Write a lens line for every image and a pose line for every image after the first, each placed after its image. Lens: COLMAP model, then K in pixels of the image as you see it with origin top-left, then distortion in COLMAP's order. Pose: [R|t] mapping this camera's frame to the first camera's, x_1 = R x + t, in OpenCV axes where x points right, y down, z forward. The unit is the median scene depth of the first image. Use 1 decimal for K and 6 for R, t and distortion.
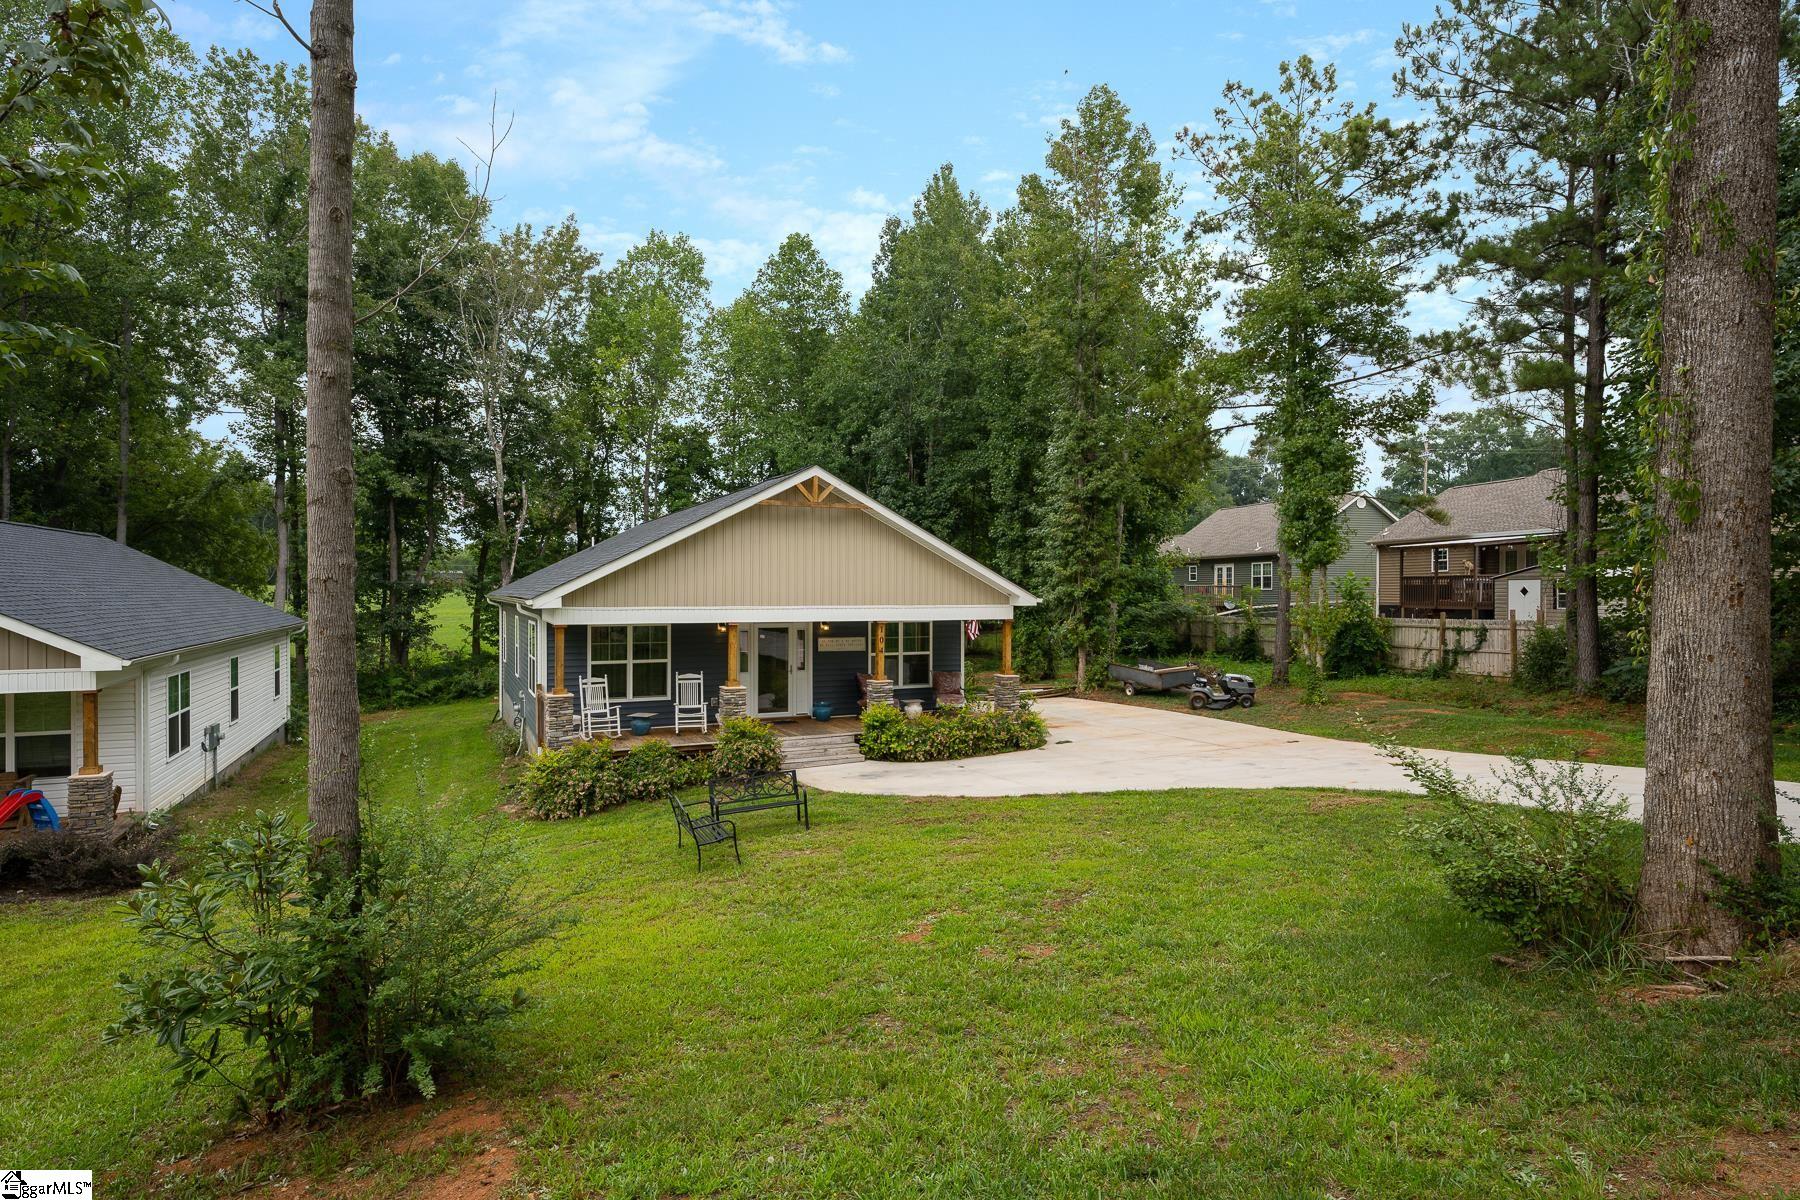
lens RADIAL K [[939.3, 0, 889.6], [0, 939.3, 593.0], [0, 0, 1]] dist [-0.000157, -0.000936]
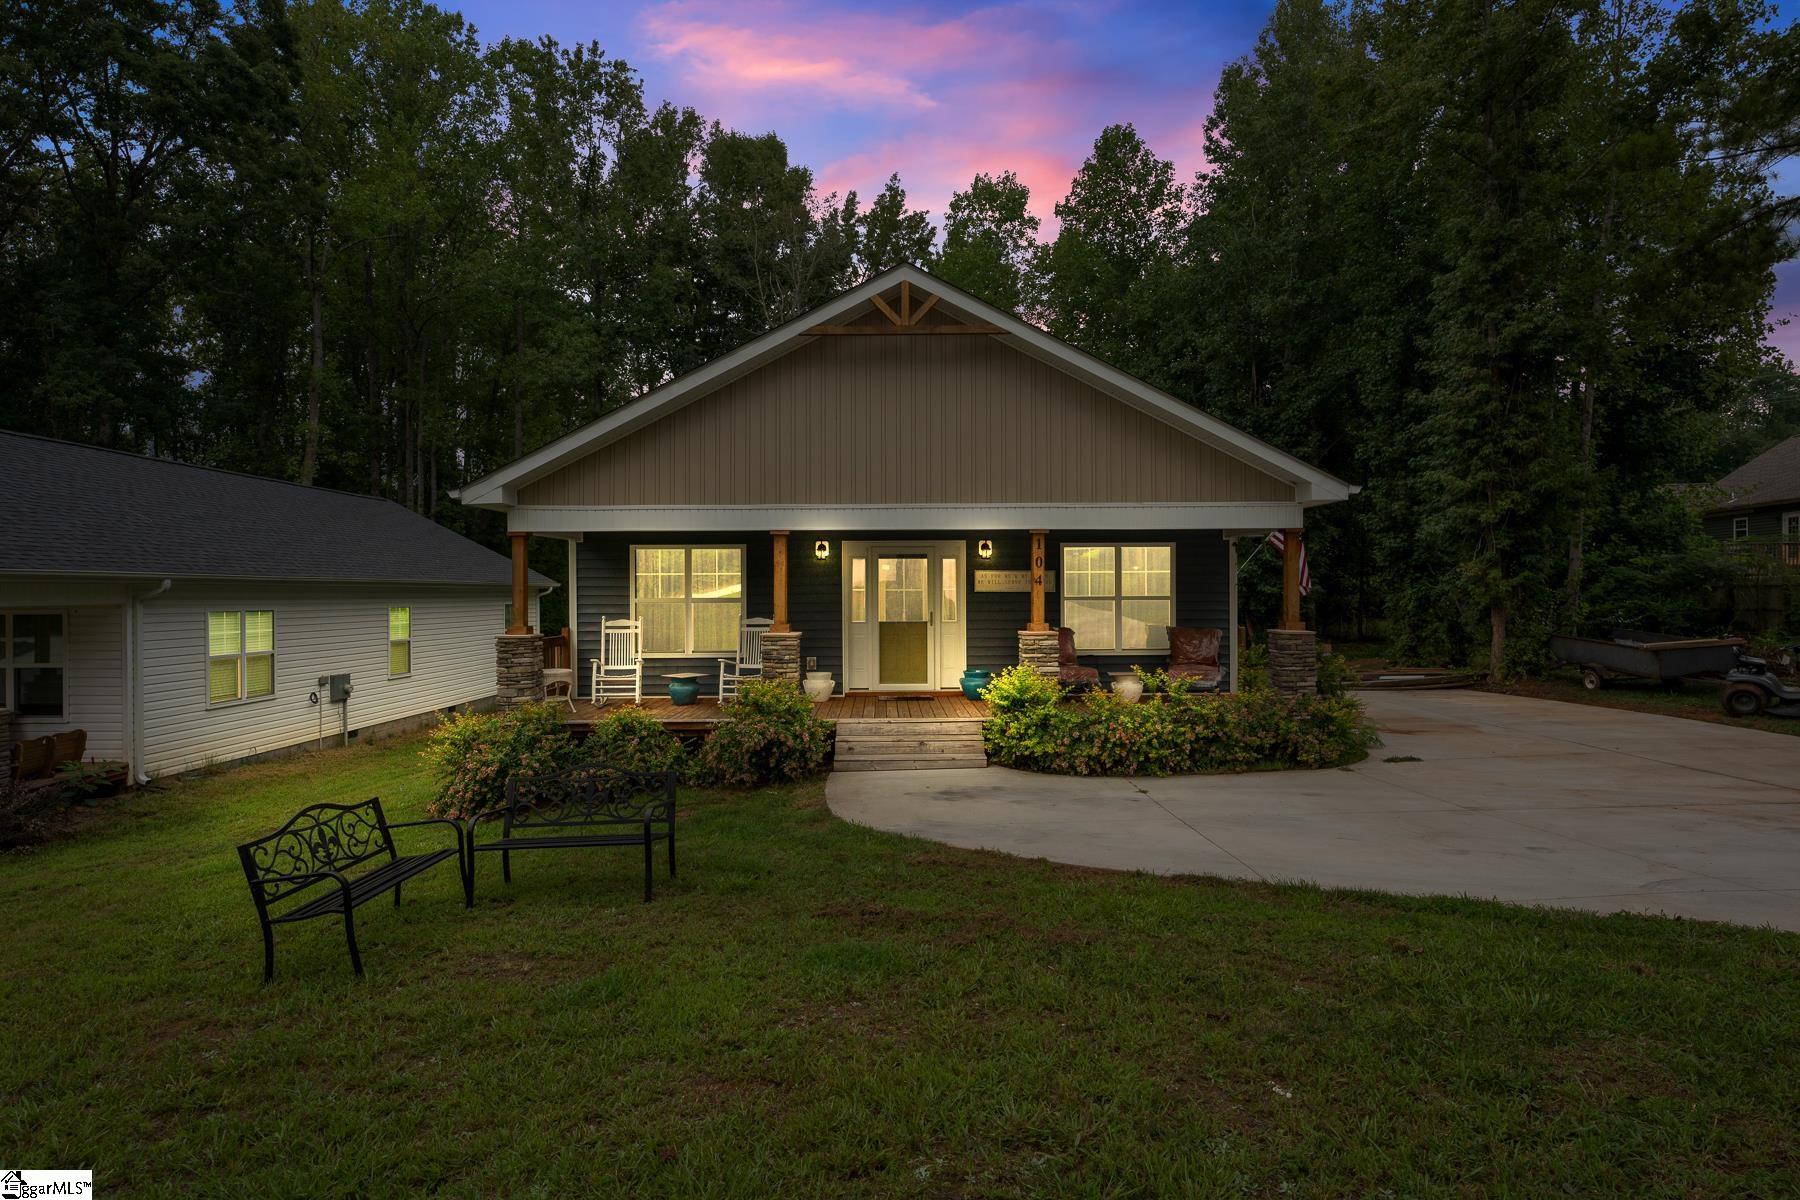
lens RADIAL K [[917.9, 0, 892.1], [0, 917.9, 597.0], [0, 0, 1]] dist [-0.005978, -0.000586]
pose [[0.904824, -0.004229, -0.425764, 0.105748], [0.005259, 0.999985, 0.001245, 0.049023], [0.425752, -0.003366, 0.904833, 0.309333]]
